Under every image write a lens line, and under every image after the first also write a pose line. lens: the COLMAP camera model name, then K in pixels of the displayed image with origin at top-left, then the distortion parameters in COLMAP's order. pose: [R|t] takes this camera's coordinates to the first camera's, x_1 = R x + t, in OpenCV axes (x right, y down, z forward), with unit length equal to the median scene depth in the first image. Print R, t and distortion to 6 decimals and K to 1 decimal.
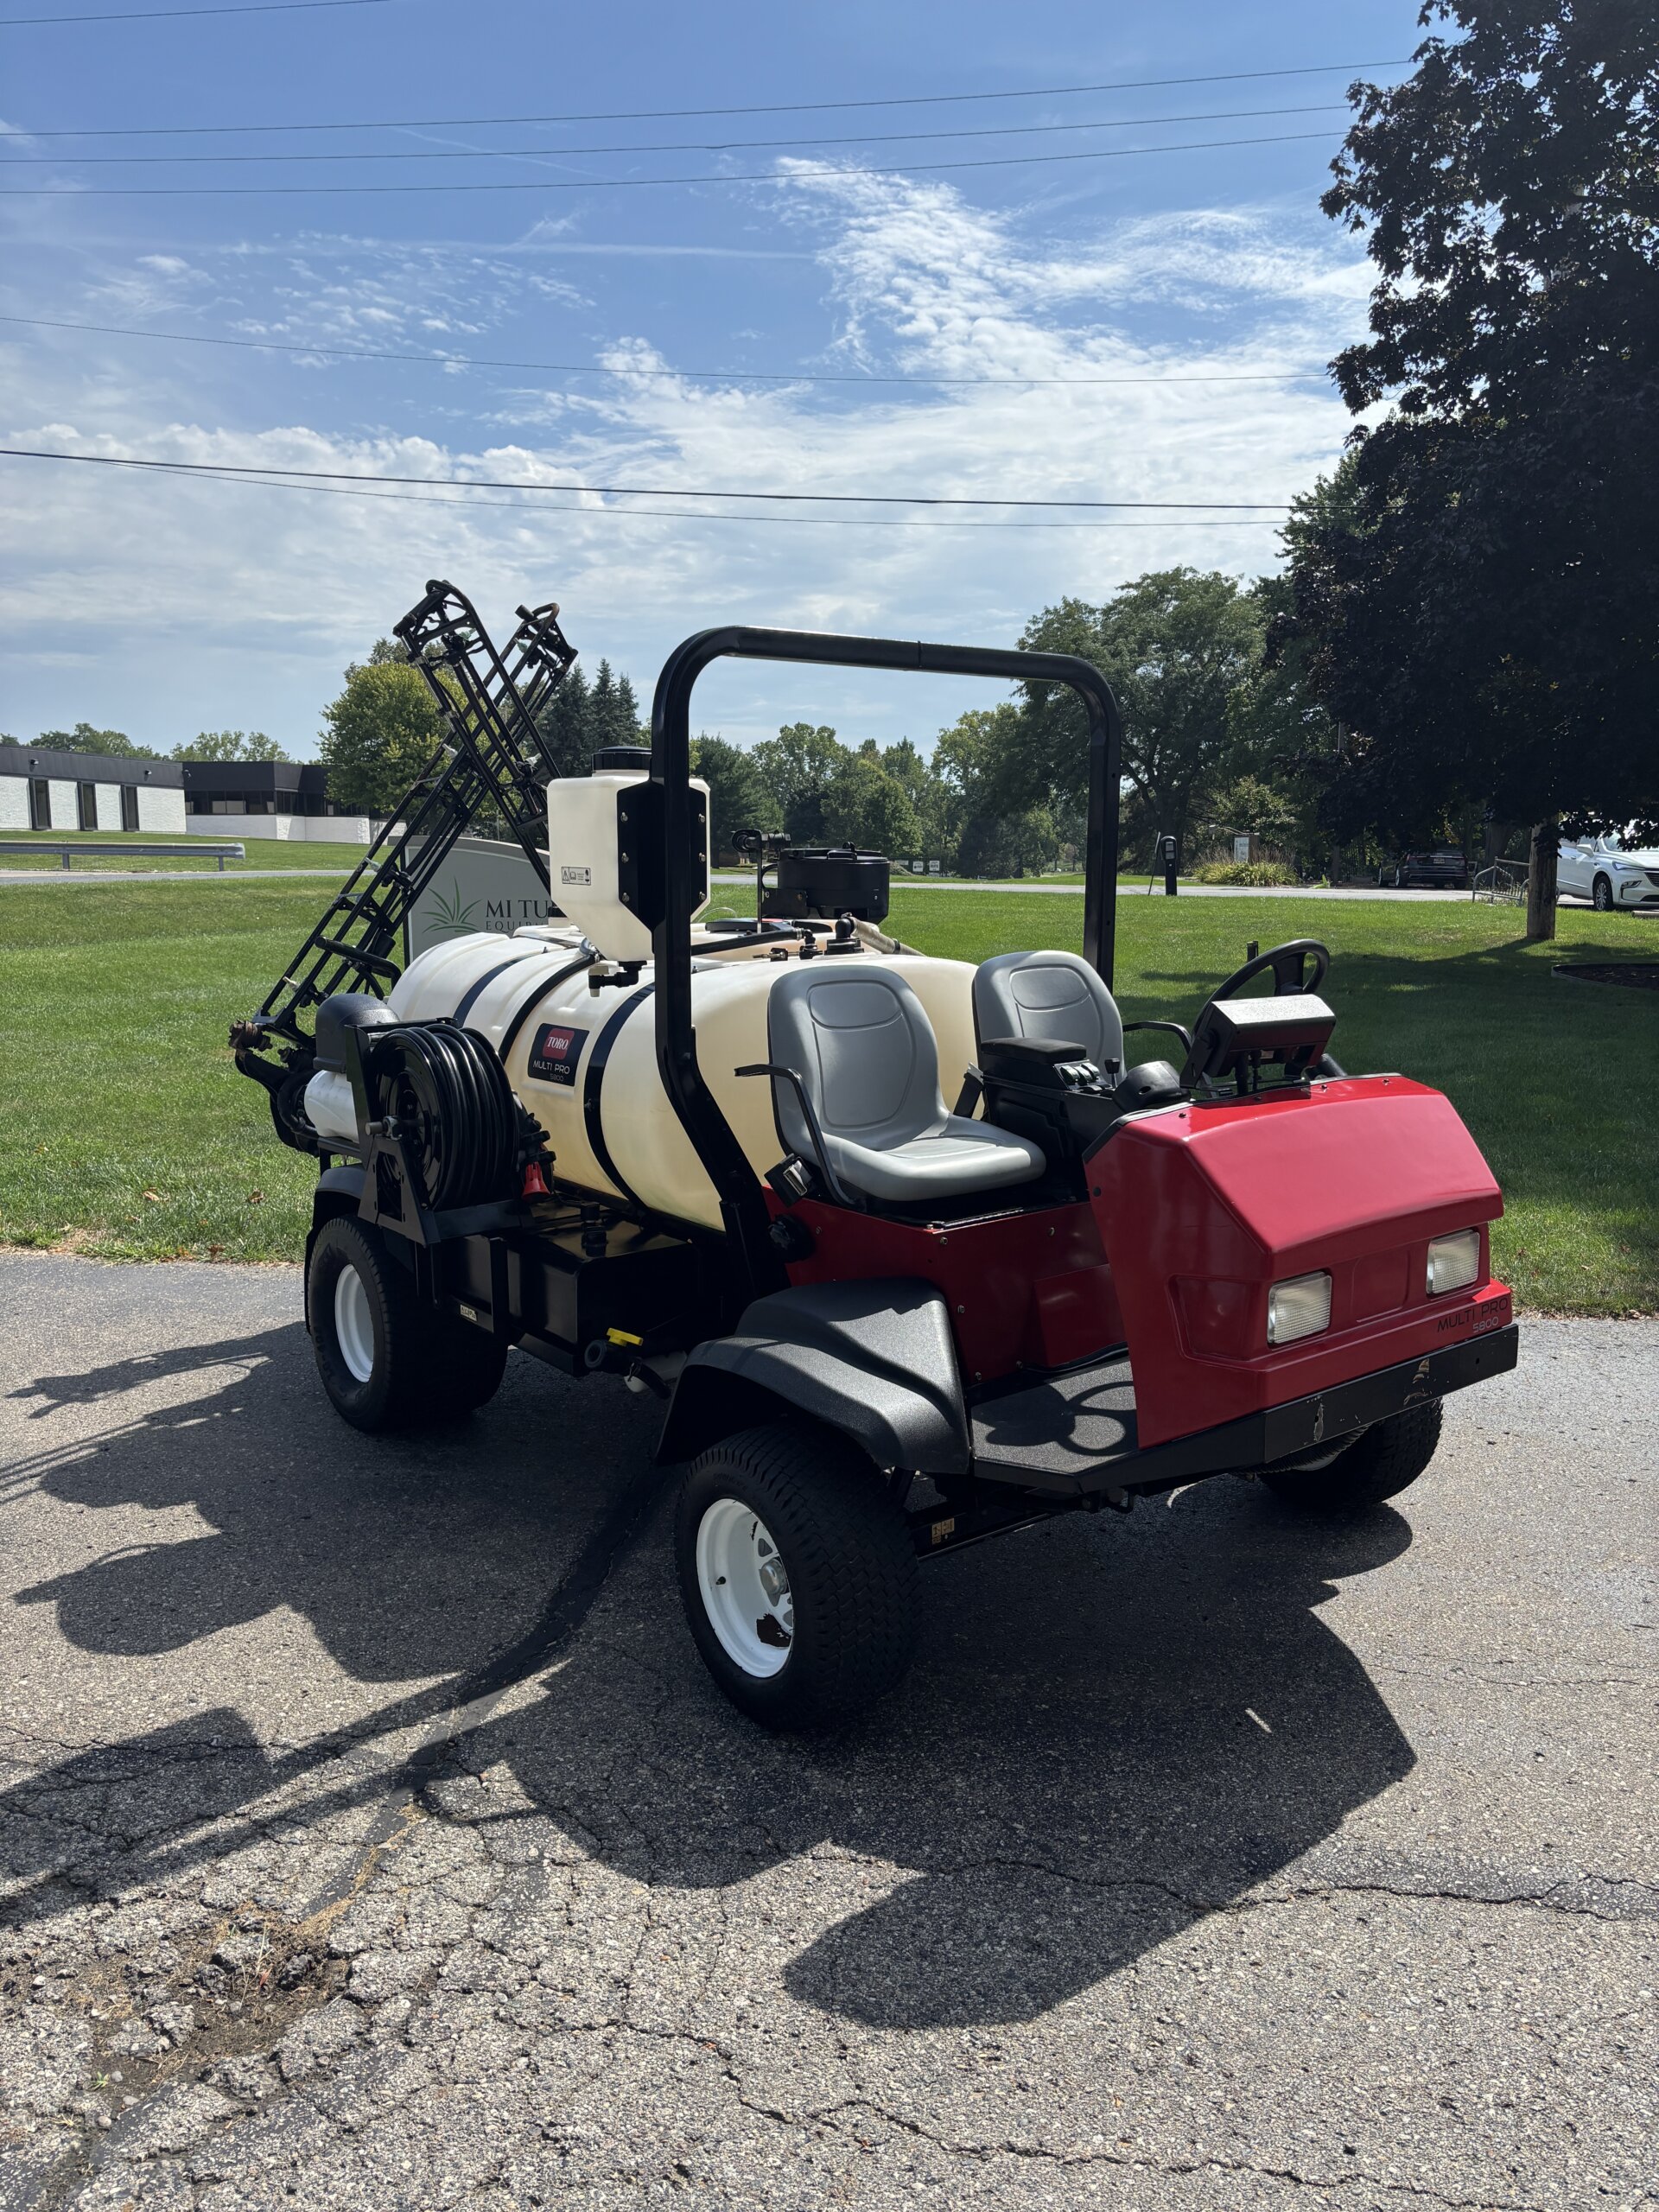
lens RADIAL K [[1675.2, 0, 827.7], [0, 1675.2, 1110.1], [0, 0, 1]] dist [0.021939, -0.011199]
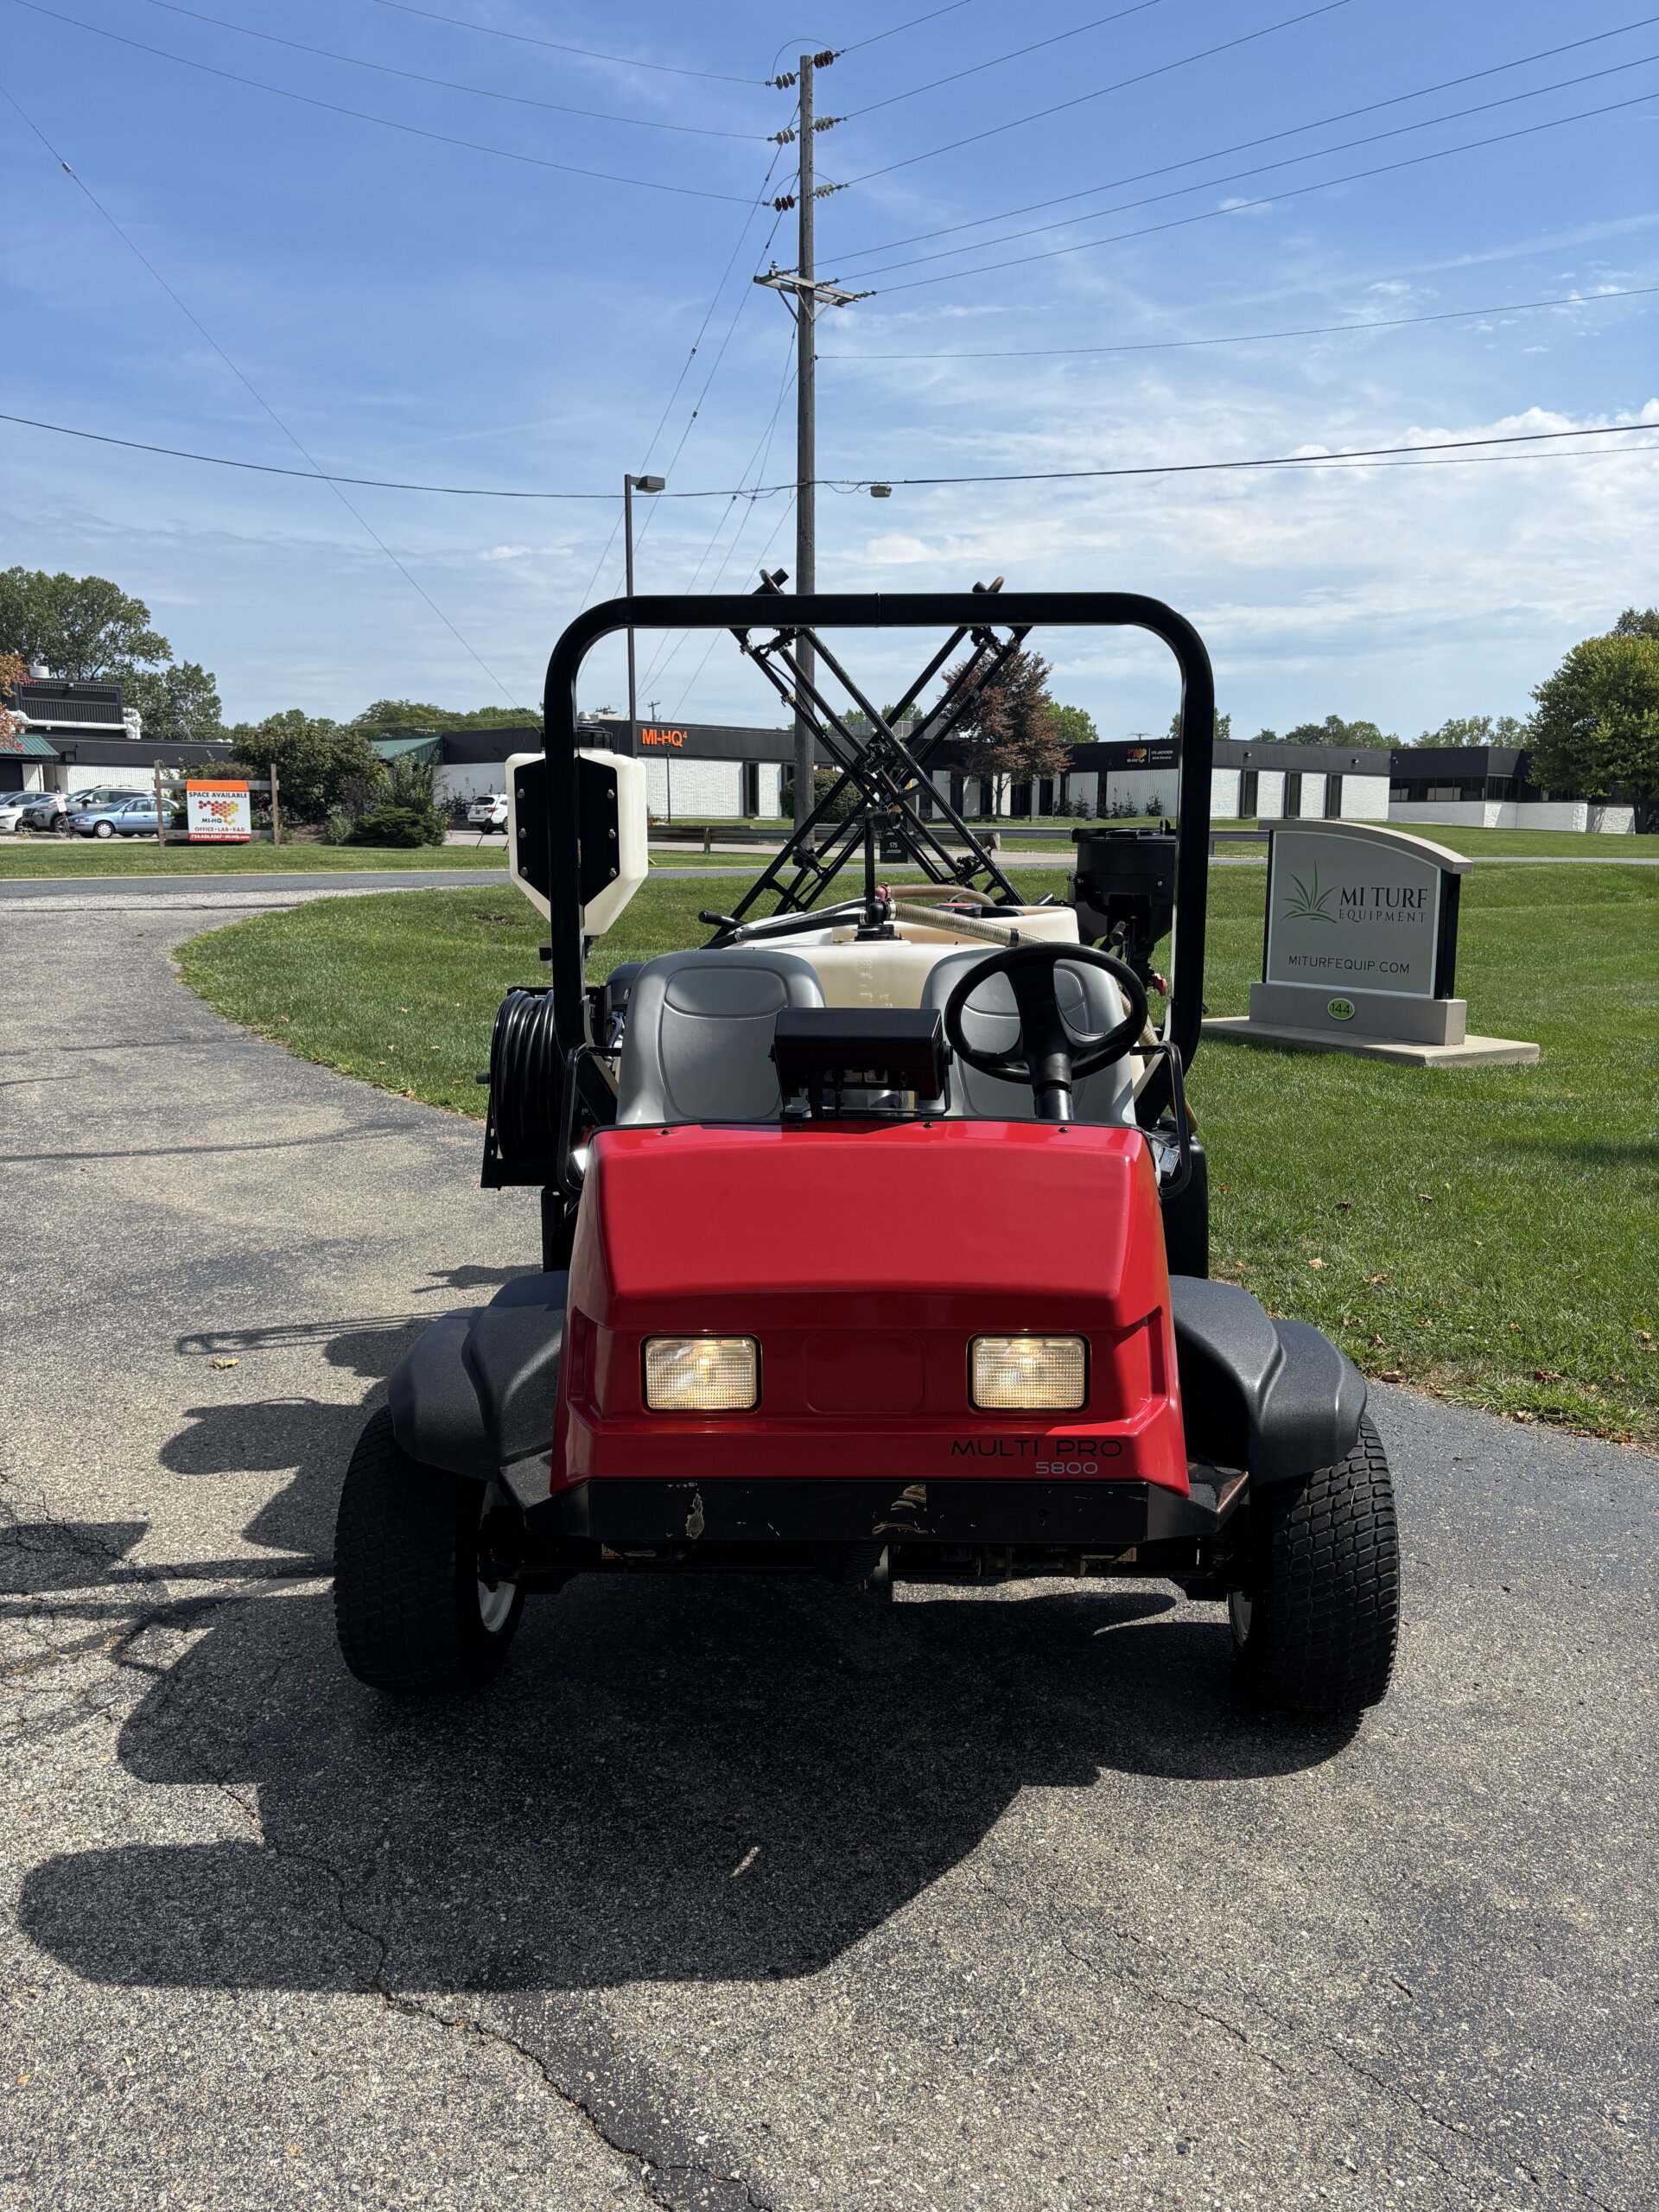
lens RADIAL K [[1675.2, 0, 834.5], [0, 1675.2, 1115.6], [0, 0, 1]] dist [0.021939, -0.011199]
pose [[0.766611, 0.109907, -0.632636, 0.584701], [-0.103204, 0.993523, 0.047544, -0.038907], [0.633764, 0.028843, 0.772989, 0.274516]]
